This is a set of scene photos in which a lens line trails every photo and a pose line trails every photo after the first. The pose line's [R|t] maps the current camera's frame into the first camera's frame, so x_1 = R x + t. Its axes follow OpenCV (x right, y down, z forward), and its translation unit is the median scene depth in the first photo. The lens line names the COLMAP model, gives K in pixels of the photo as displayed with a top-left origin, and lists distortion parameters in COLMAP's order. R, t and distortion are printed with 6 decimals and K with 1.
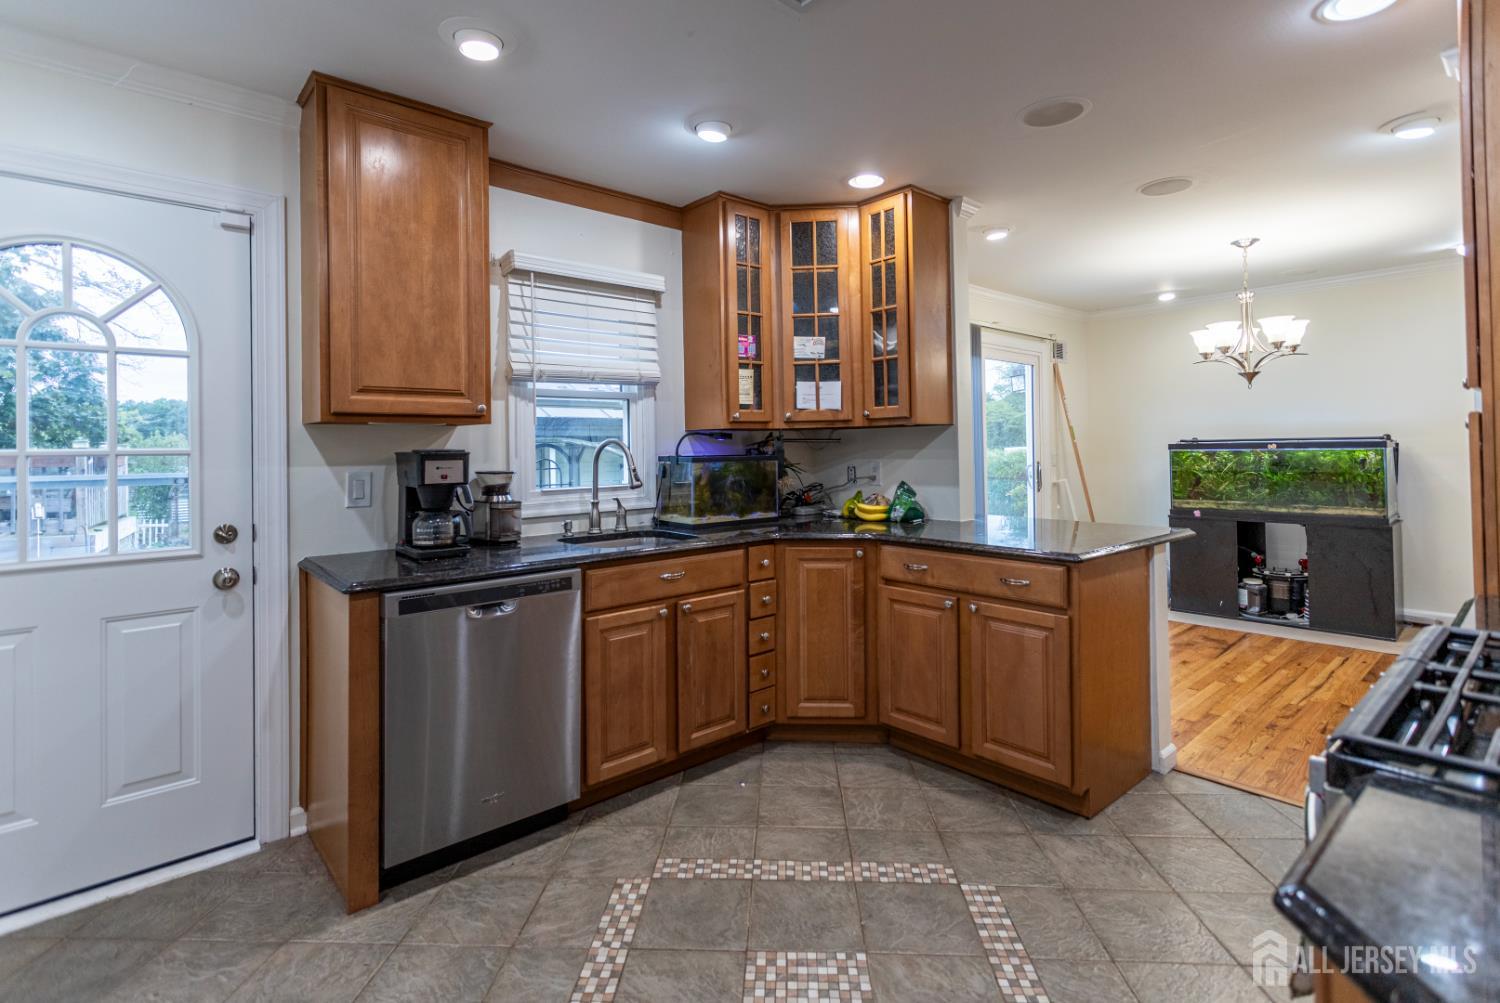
lens RADIAL K [[721.5, 0, 753.9], [0, 721.5, 438.8], [0, 0, 1]] dist [0.001999, 0.000401]
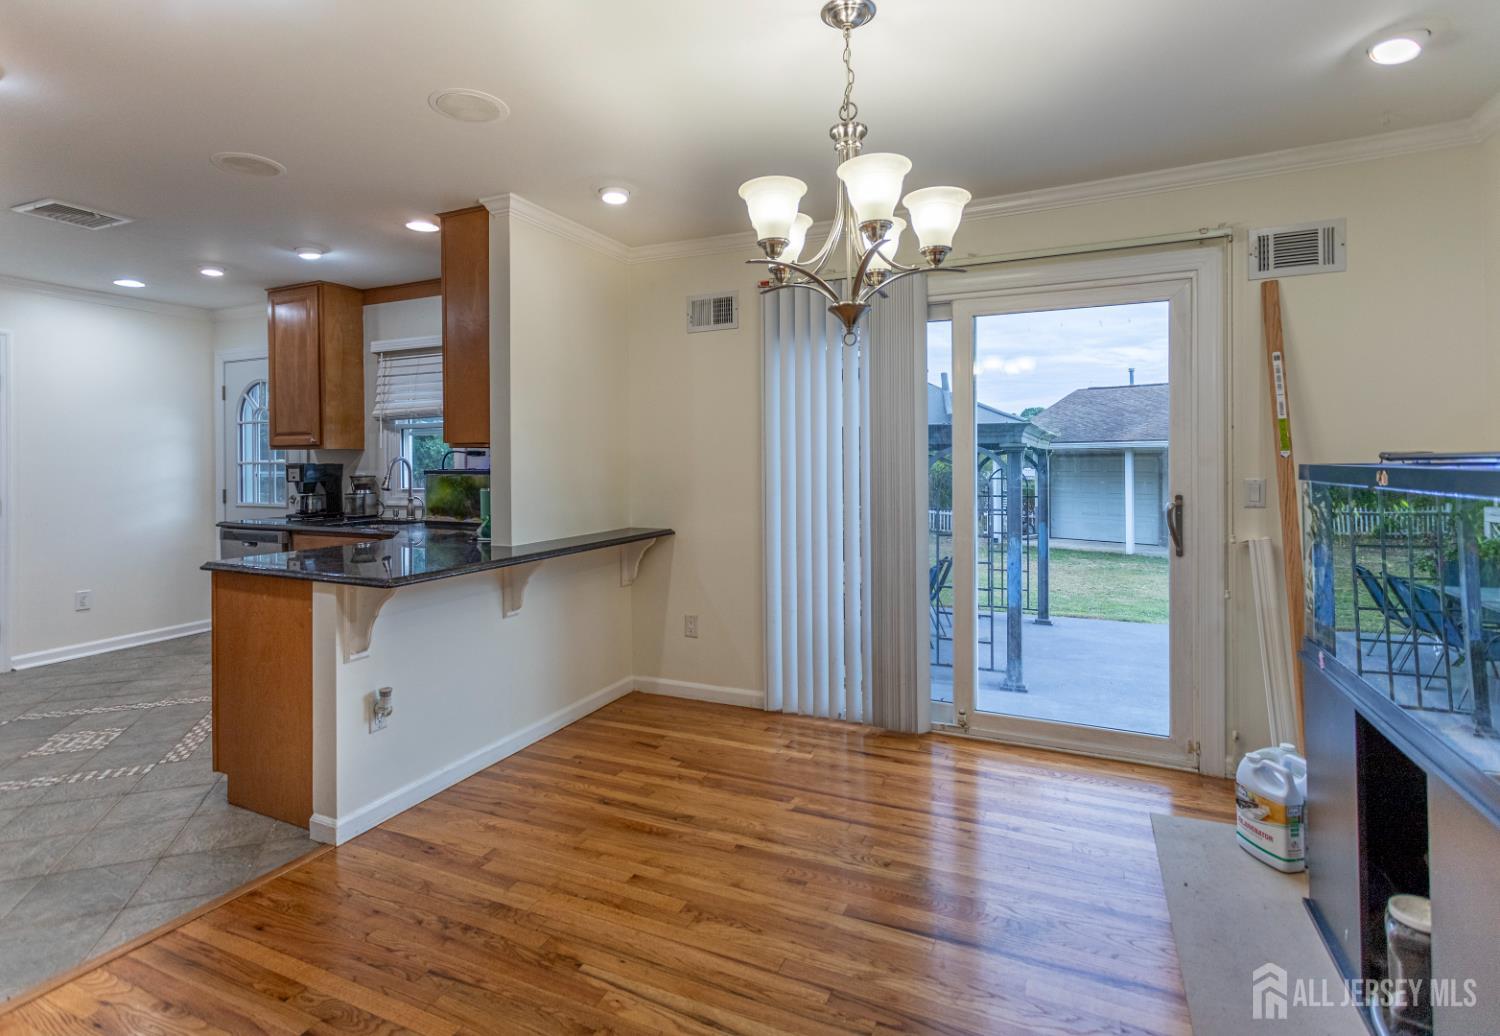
lens RADIAL K [[733.1, 0, 724.8], [0, 733.1, 465.3], [0, 0, 1]] dist [-0.002180, -0.000311]
pose [[0.383245, 0.015547, -0.923516, 1.763488], [0.008682, 0.999754, 0.020433, -0.007501], [0.923606, -0.015849, 0.383016, 1.271510]]
